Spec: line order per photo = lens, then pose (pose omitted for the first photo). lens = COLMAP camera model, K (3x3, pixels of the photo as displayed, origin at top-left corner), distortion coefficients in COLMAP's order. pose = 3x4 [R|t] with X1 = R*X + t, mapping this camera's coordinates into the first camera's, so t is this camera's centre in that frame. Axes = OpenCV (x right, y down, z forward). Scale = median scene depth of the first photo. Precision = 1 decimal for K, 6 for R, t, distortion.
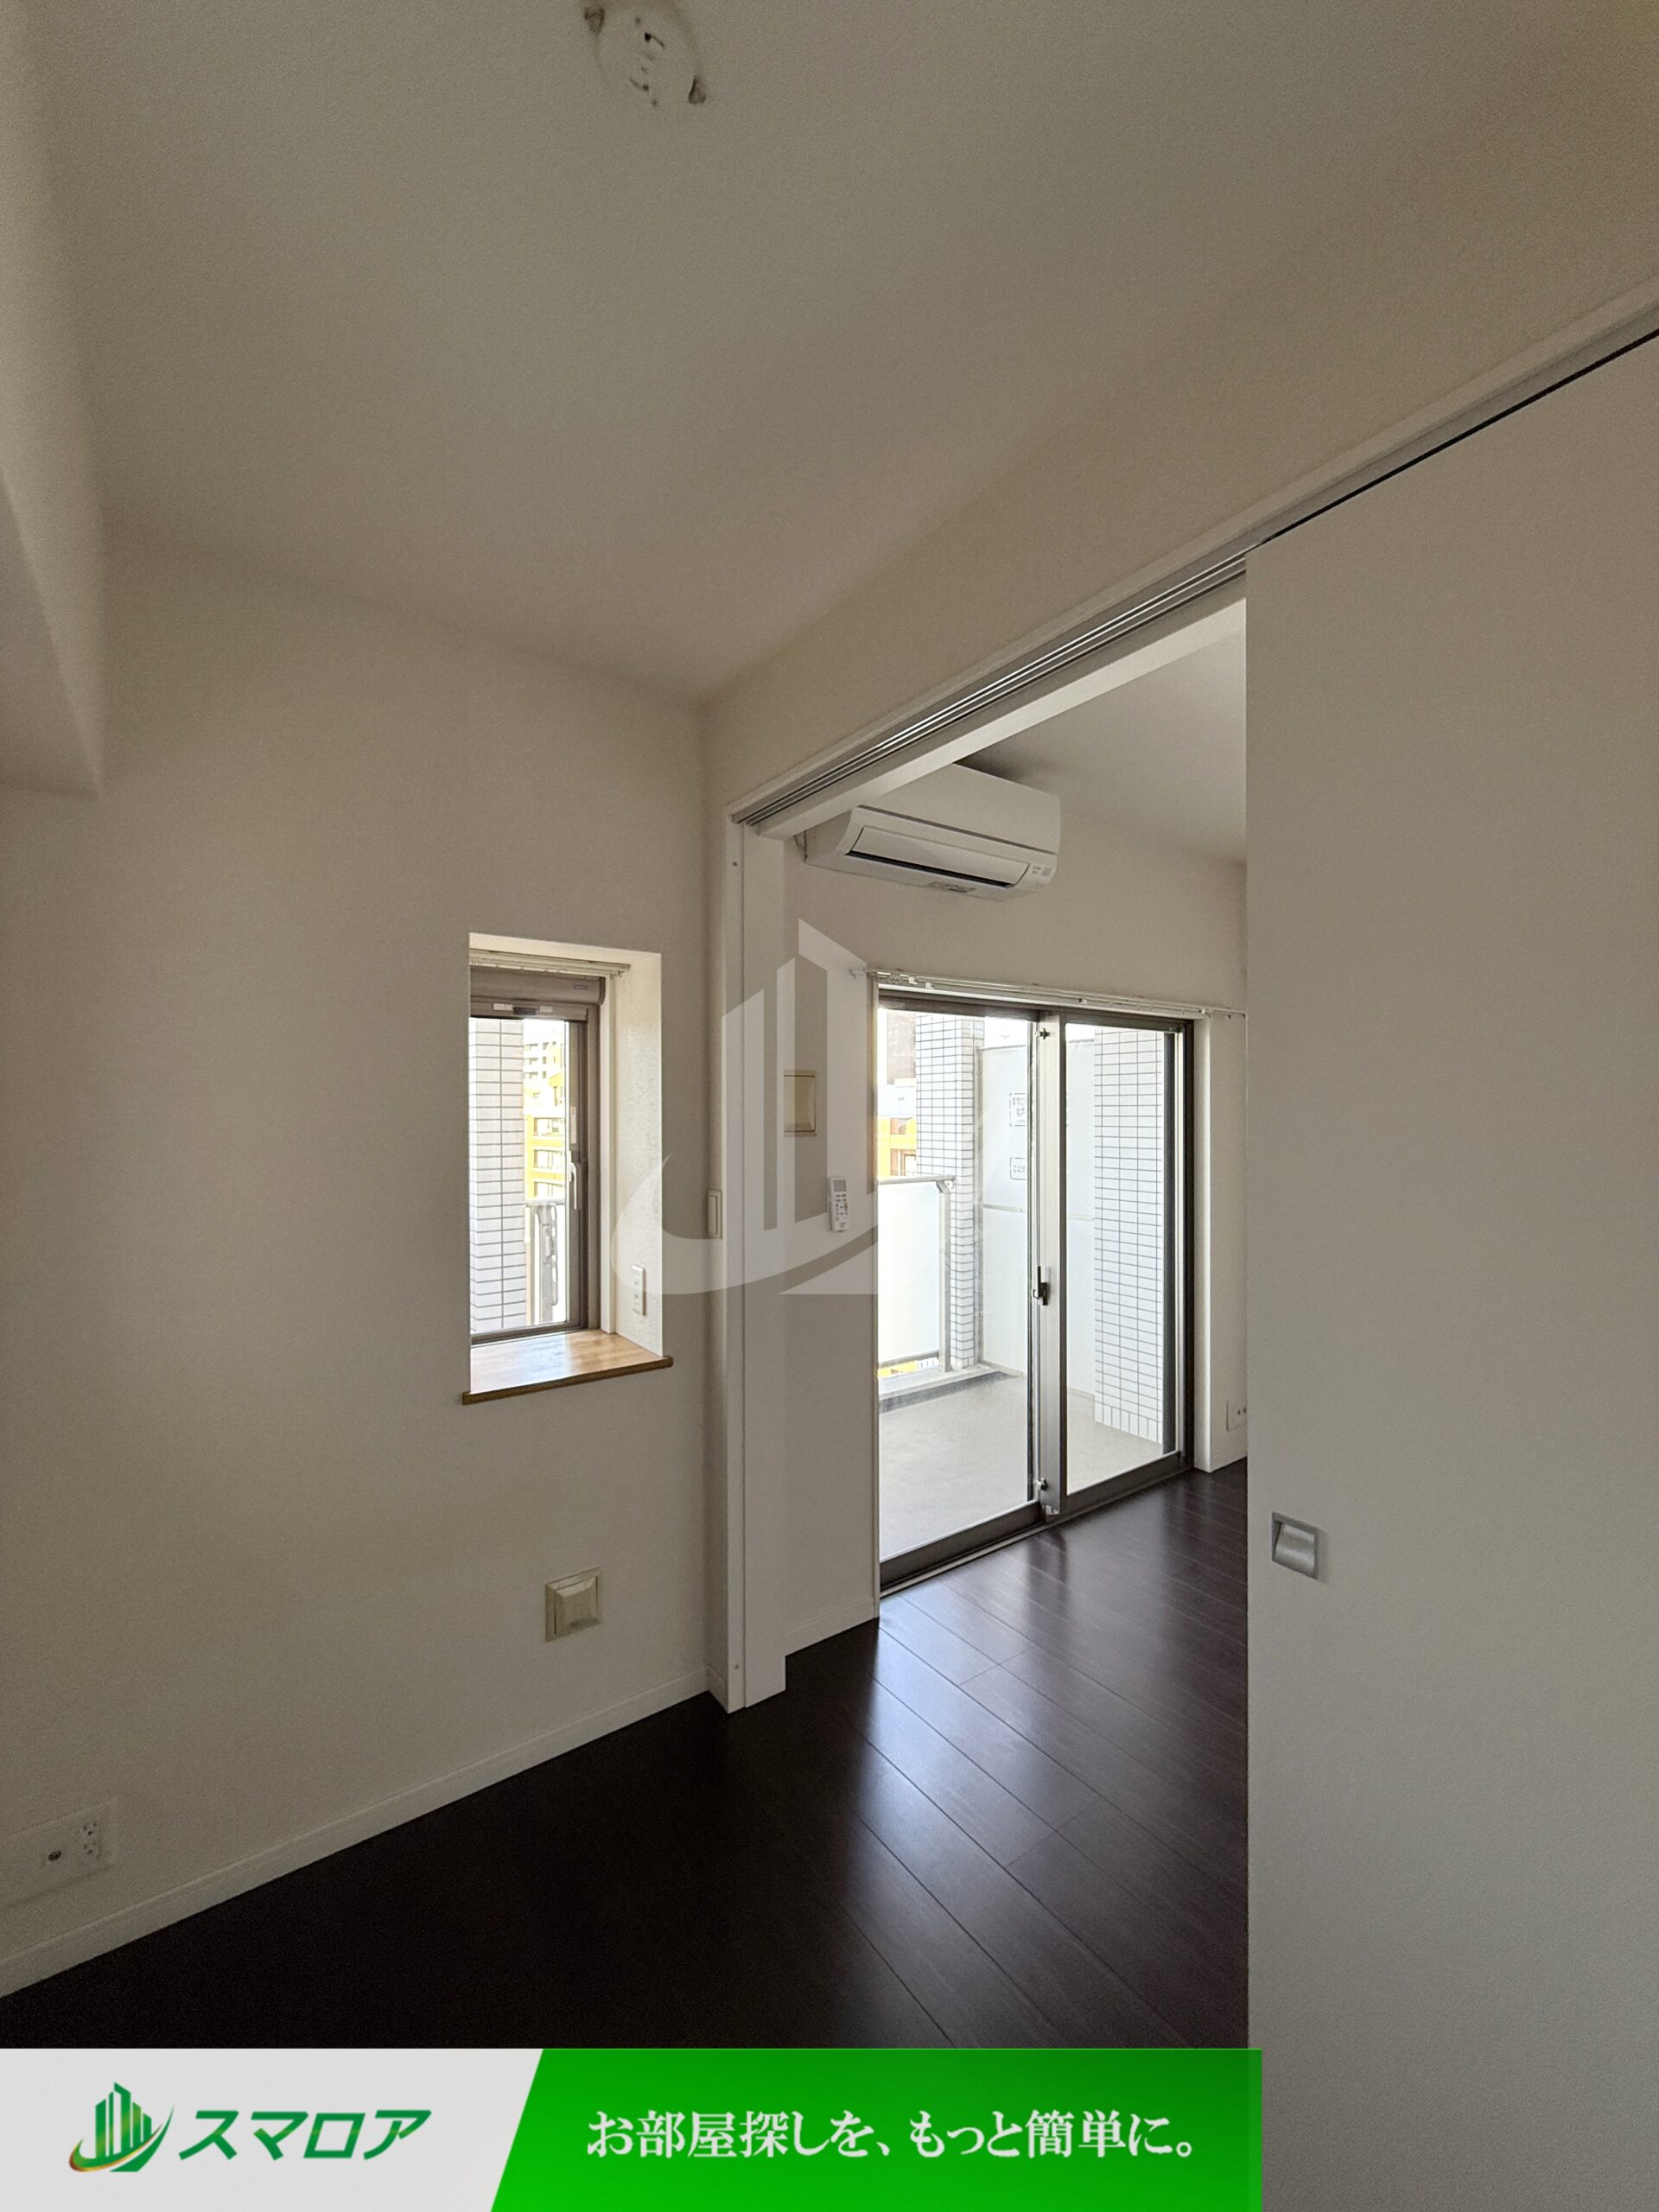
lens RADIAL K [[882.9, 0, 823.2], [0, 882.9, 1103.3], [0, 0, 1]] dist [0.002995, -0.000179]
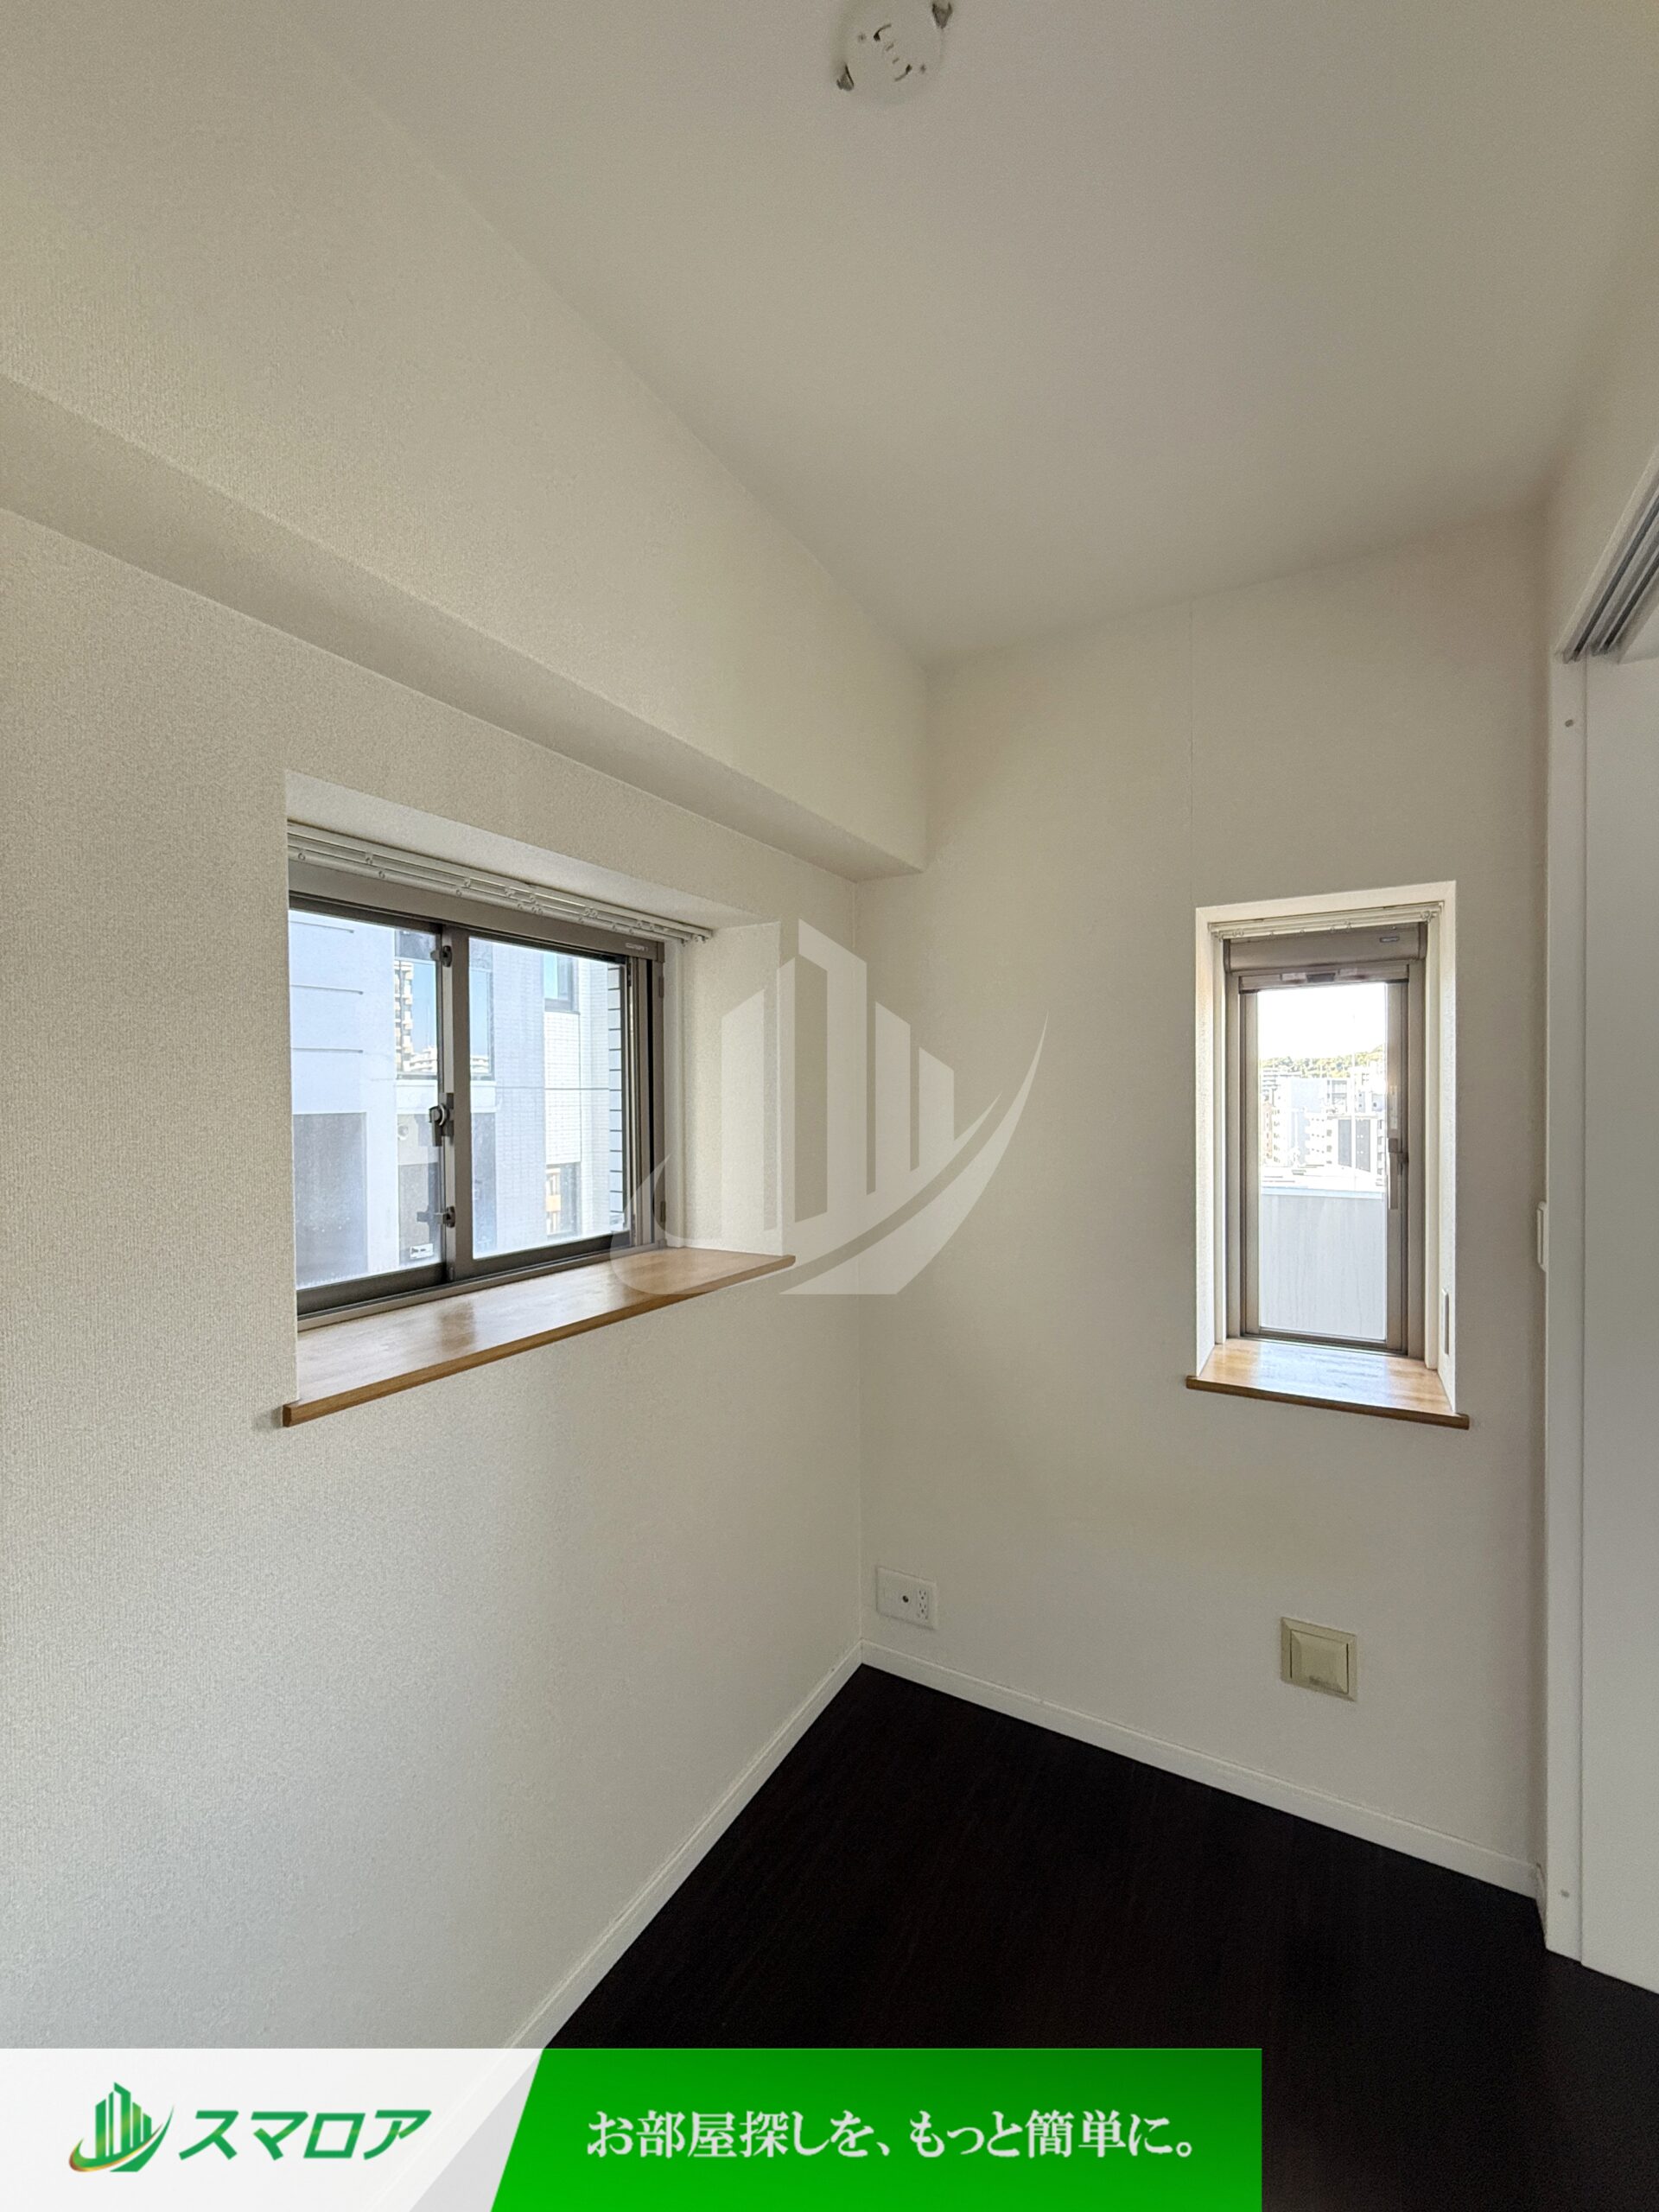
lens RADIAL K [[882.9, 0, 826.3], [0, 882.9, 1109.5], [0, 0, 1]] dist [0.002995, -0.000179]
pose [[0.423633, 0.015352, -0.905704, 0.264106], [0.012622, 0.999659, 0.022848, 0.001261], [0.905746, -0.021111, 0.423295, 0.185981]]
